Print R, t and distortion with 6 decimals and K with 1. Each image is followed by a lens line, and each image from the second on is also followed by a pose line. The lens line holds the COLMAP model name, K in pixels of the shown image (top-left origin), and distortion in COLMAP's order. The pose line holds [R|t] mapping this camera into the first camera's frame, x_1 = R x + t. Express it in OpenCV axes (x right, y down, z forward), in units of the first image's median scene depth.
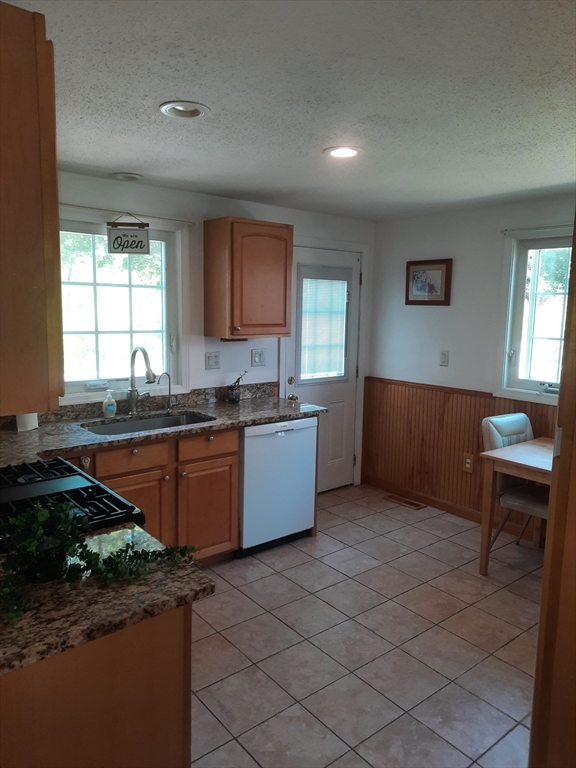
lens RADIAL K [[556.4, 0, 292.6], [0, 556.4, 385.1], [0, 0, 1]] dist [0.051250, -0.041990]
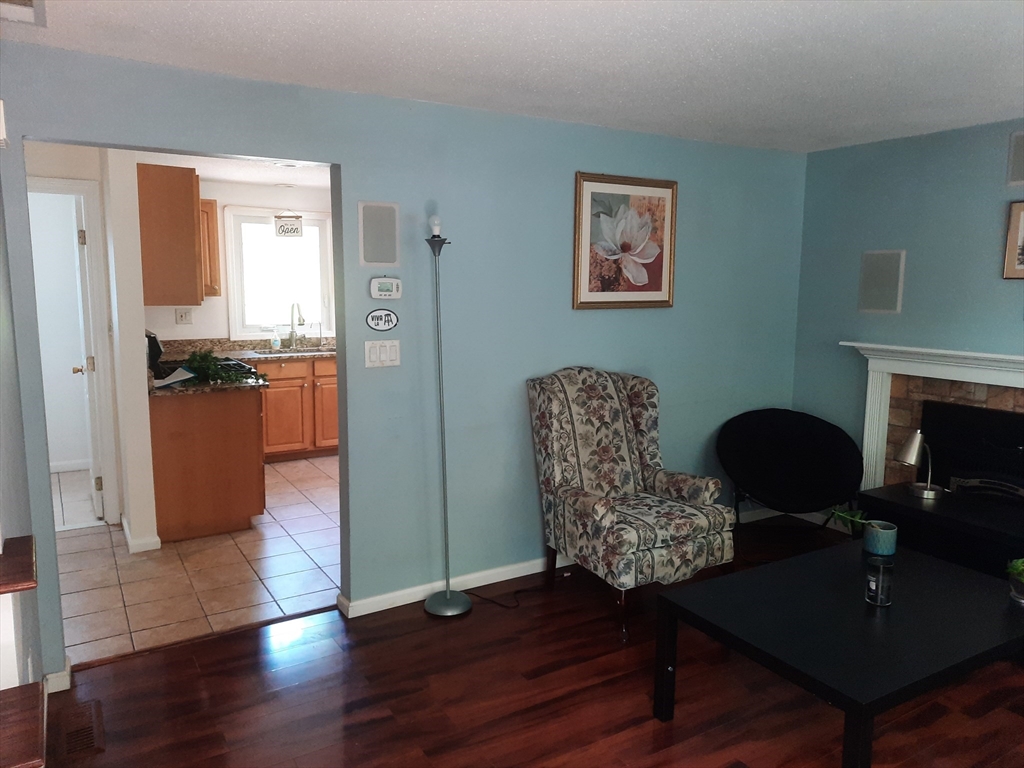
lens RADIAL K [[741.2, 0, 514.8], [0, 741.2, 384.7], [0, 0, 1]] dist [0.062914, -0.062433]
pose [[0.990413, 0.007502, -0.137932, 0.562900], [-0.007676, 0.999970, -0.000728, 0.147106], [0.137922, 0.001779, 0.990441, -0.845103]]
